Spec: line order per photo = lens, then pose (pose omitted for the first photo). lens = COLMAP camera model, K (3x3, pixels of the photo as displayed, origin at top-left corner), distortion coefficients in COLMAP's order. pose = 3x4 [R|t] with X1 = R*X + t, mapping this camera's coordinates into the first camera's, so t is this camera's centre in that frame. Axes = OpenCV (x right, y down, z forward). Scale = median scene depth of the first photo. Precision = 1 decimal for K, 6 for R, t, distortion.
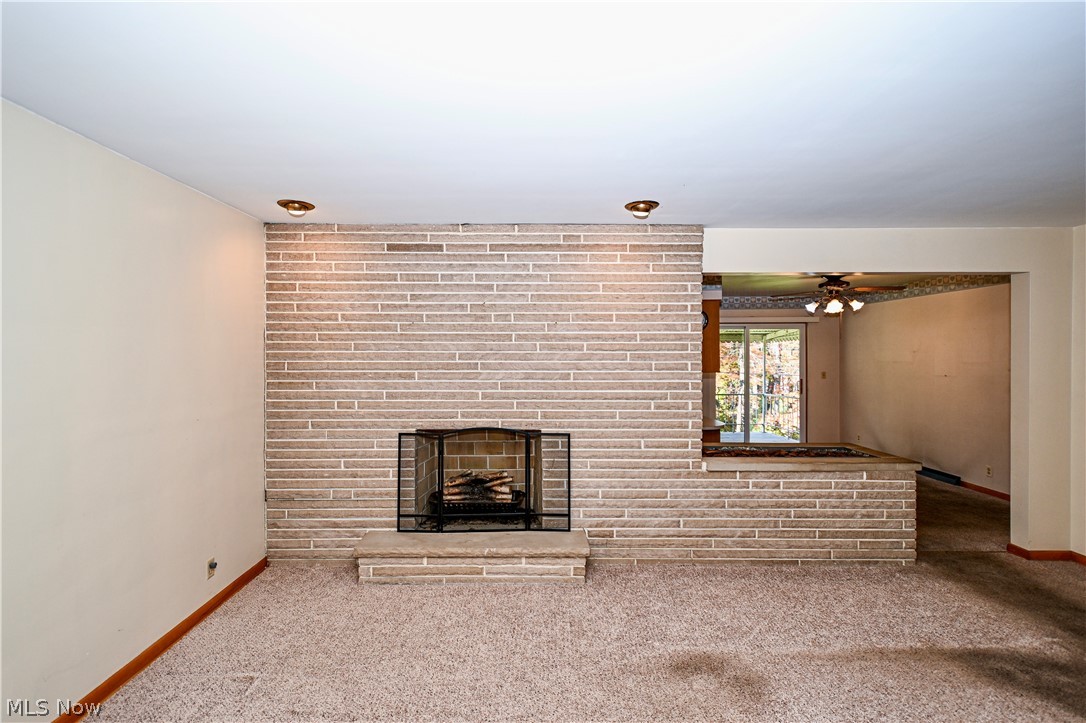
lens RADIAL K [[476.0, 0, 536.7], [0, 476.0, 354.4], [0, 0, 1]] dist [0.003840, -0.003868]
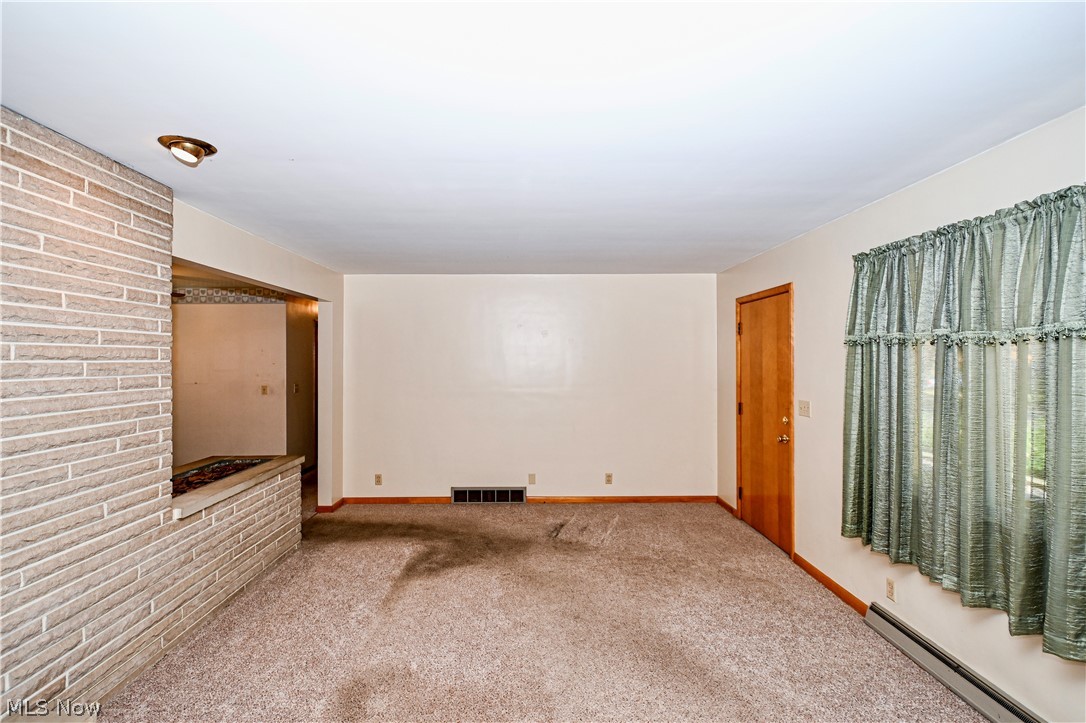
lens RADIAL K [[502.8, 0, 535.8], [0, 502.8, 362.0], [0, 0, 1]] dist [-0.016612, -0.001636]
pose [[-0.003636, -0.005782, 0.999977, -0.425326], [0.011972, 0.999911, 0.005825, -0.001095], [-0.999922, 0.011993, -0.003566, 0.441018]]
